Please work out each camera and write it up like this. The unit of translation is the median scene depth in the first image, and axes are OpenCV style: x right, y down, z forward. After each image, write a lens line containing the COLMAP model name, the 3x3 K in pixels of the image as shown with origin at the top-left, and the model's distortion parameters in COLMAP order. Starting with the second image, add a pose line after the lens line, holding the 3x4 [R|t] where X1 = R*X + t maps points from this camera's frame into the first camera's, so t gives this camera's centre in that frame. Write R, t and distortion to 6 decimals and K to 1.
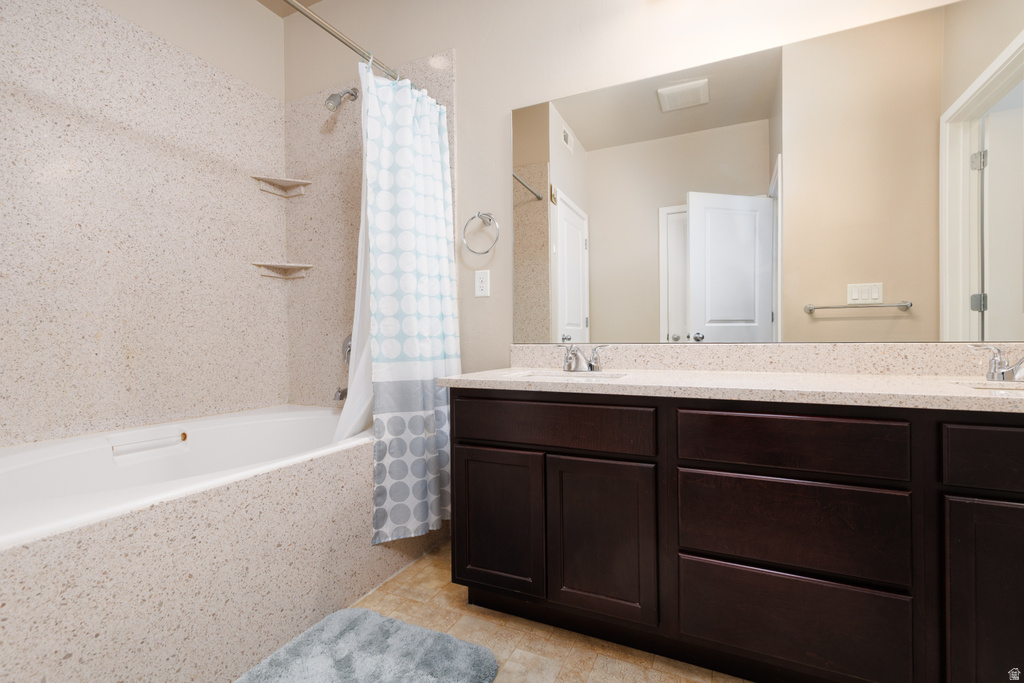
lens RADIAL K [[458.6, 0, 516.3], [0, 458.6, 340.1], [0, 0, 1]] dist [0.008630, -0.000357]
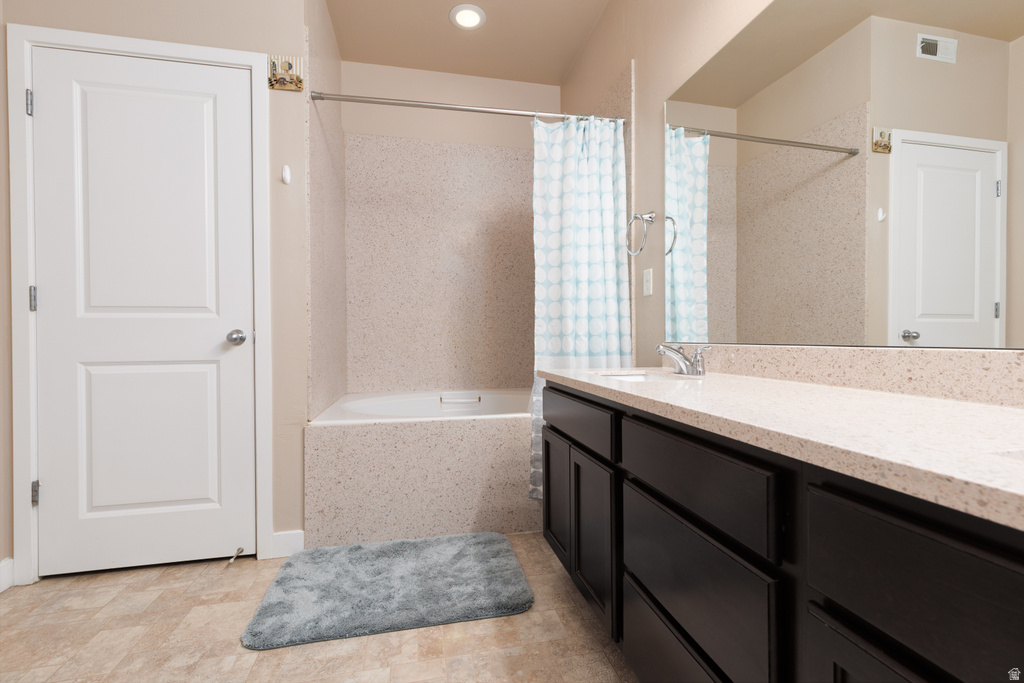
lens RADIAL K [[458.6, 0, 520.2], [0, 458.6, 341.0], [0, 0, 1]] dist [0.008630, -0.000357]
pose [[0.611521, 0.012843, -0.791124, 0.689334], [-0.004656, 0.999909, 0.012633, -0.007765], [0.791214, -0.004042, 0.611525, 0.196287]]
